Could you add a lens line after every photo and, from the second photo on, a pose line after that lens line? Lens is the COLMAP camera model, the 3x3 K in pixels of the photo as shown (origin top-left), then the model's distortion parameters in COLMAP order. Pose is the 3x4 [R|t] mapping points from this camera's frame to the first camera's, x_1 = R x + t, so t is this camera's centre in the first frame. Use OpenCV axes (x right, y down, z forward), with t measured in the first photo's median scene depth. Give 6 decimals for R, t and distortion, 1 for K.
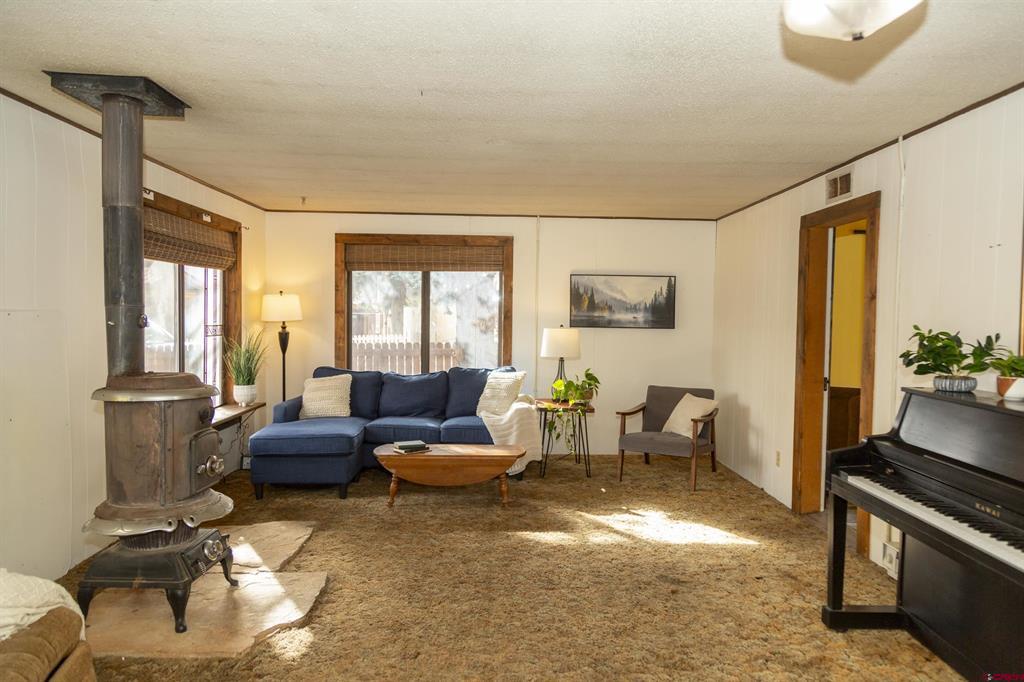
lens RADIAL K [[682.3, 0, 514.4], [0, 682.3, 345.3], [0, 0, 1]] dist [0.017218, -0.001117]
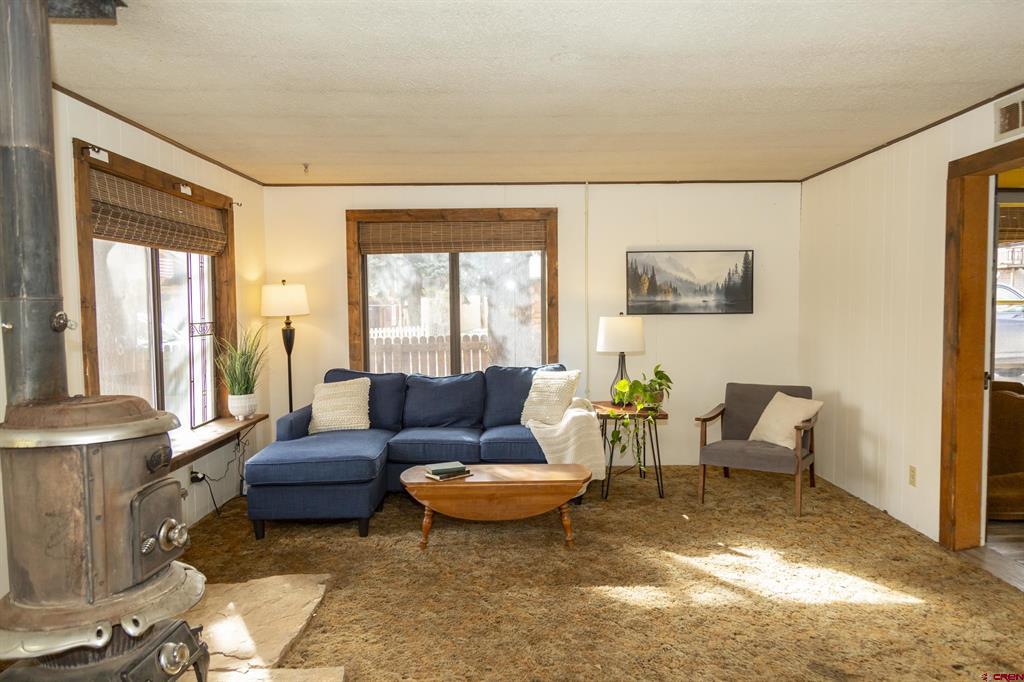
lens RADIAL K [[682.3, 0, 514.4], [0, 682.3, 345.3], [0, 0, 1]] dist [0.017218, -0.001117]
pose [[0.999467, -0.023205, -0.022984, -0.046569], [0.023581, 0.999590, 0.016243, -0.007097], [0.022597, -0.016776, 0.999604, 0.190292]]
